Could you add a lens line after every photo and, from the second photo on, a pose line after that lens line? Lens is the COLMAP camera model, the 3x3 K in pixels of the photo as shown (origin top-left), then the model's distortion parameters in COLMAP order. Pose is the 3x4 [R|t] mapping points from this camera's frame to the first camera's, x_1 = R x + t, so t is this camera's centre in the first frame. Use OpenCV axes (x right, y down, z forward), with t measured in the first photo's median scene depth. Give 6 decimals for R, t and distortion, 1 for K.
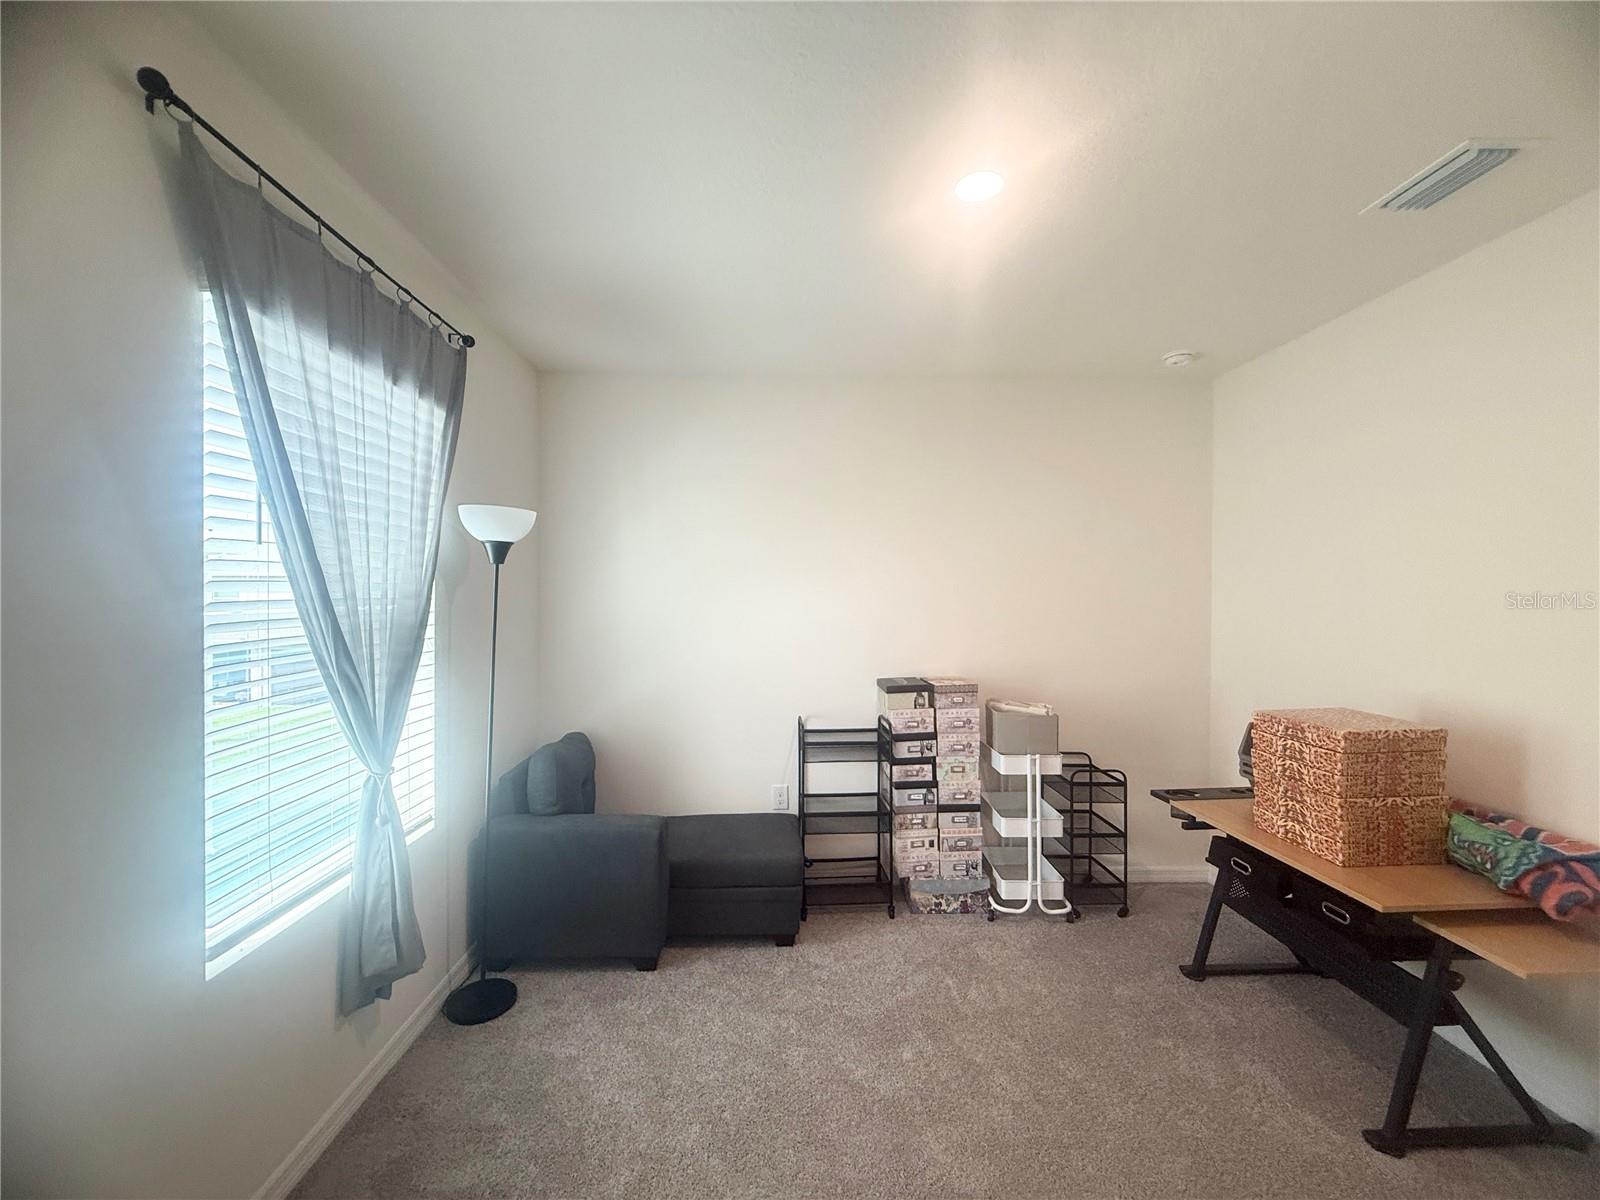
lens RADIAL K [[636.6, 0, 796.3], [0, 636.6, 592.6], [0, 0, 1]] dist [-0.001686, 0.000798]
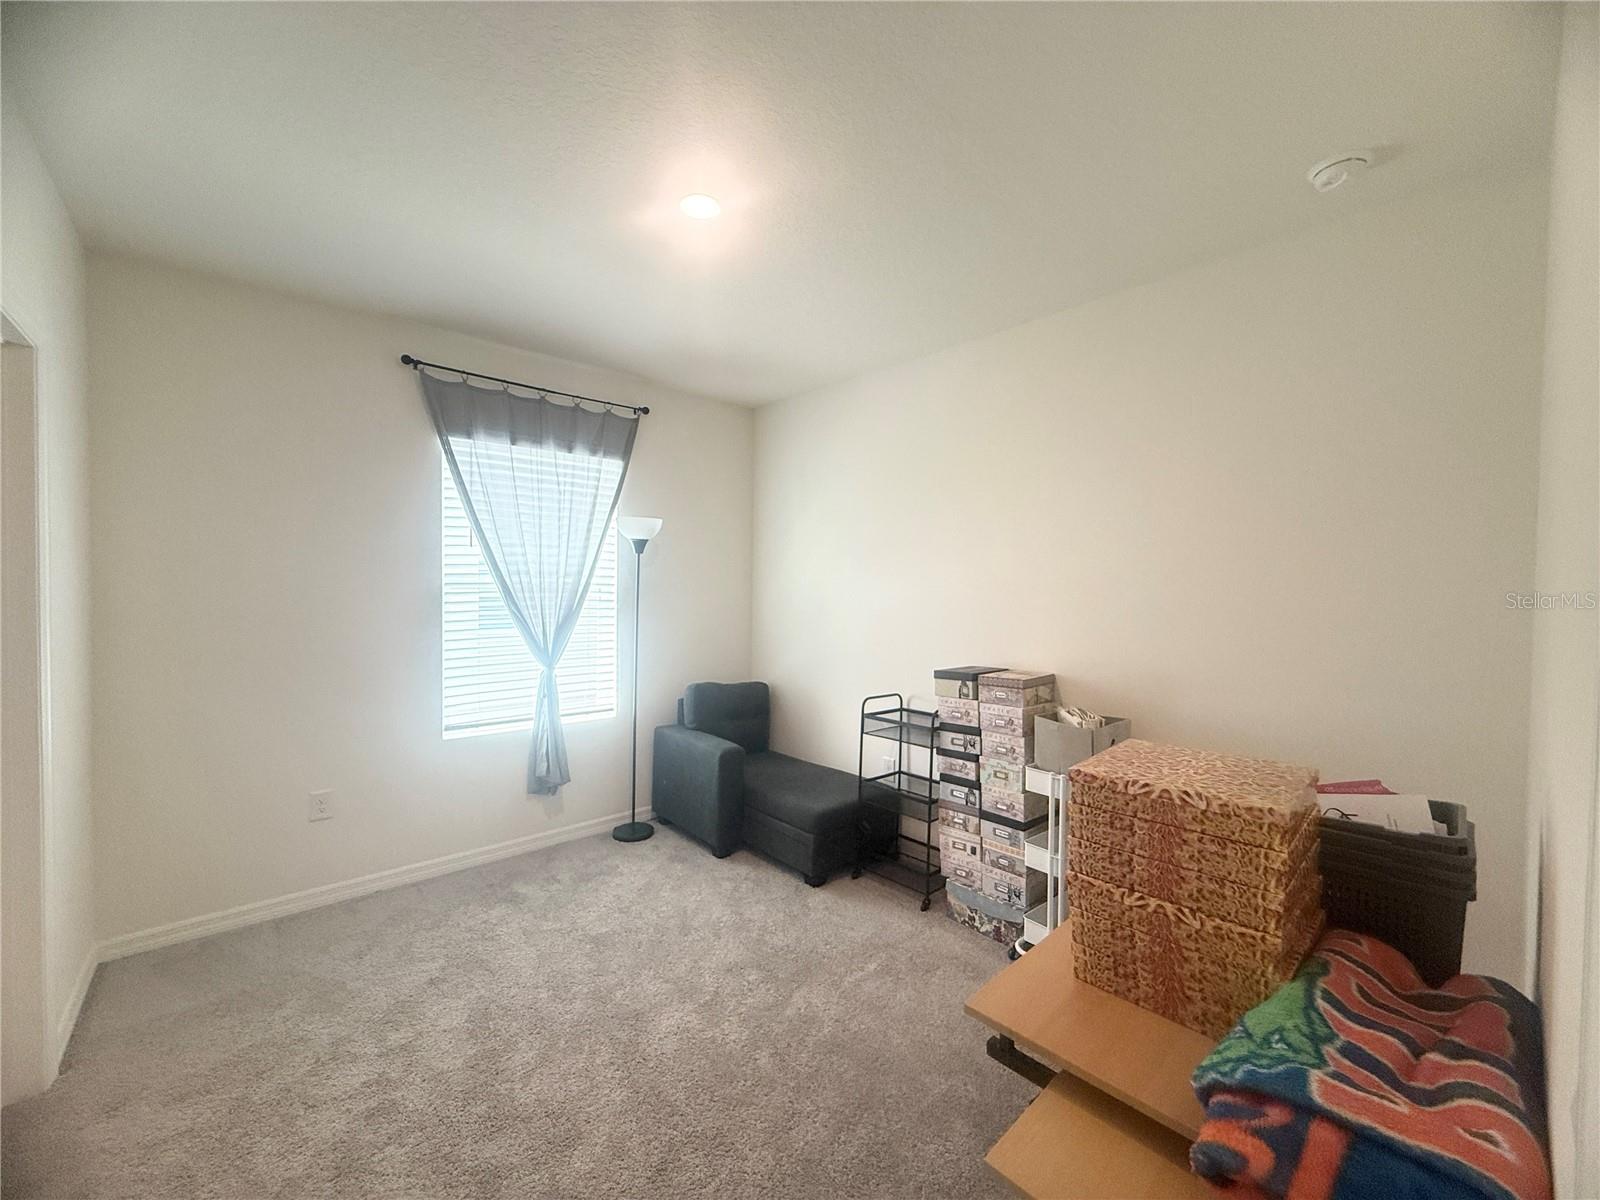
lens RADIAL K [[636.6, 0, 792.8], [0, 636.6, 594.2], [0, 0, 1]] dist [-0.001686, 0.000798]
pose [[0.639799, 0.016339, -0.768369, 0.734846], [-0.008112, 0.999862, 0.014507, 0.021466], [0.768500, -0.003048, 0.639843, 0.229808]]
